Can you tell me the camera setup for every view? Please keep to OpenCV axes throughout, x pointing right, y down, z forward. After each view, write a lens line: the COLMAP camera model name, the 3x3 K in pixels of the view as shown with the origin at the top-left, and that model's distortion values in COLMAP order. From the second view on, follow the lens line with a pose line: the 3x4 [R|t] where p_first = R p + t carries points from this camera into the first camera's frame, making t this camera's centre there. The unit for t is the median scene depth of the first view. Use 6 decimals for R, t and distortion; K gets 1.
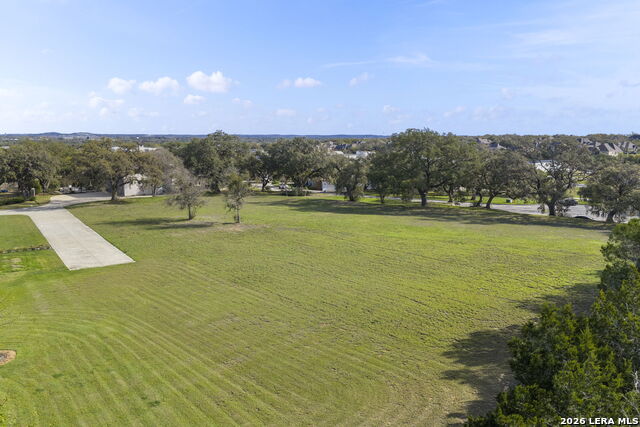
lens RADIAL K [[525.5, 0, 320.0], [0, 525.5, 213.5], [0, 0, 1]] dist [0.020727, -0.039264]
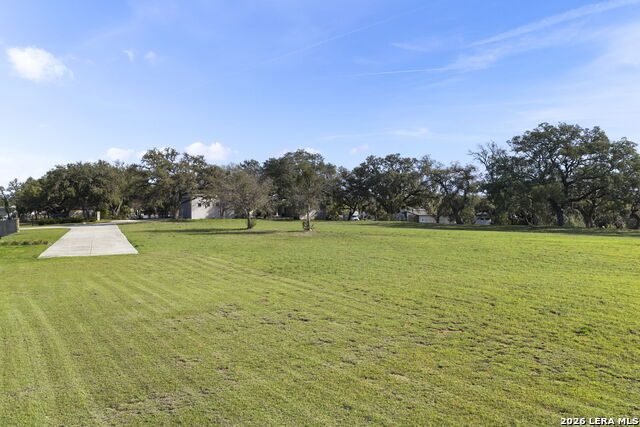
lens RADIAL K [[525.5, 0, 320.0], [0, 525.5, 213.5], [0, 0, 1]] dist [0.020727, -0.039264]
pose [[0.984062, 0.004826, -0.177758, -0.006579], [-0.025614, 0.993054, -0.114836, 0.079100], [0.175969, 0.117558, 0.977351, 0.274296]]
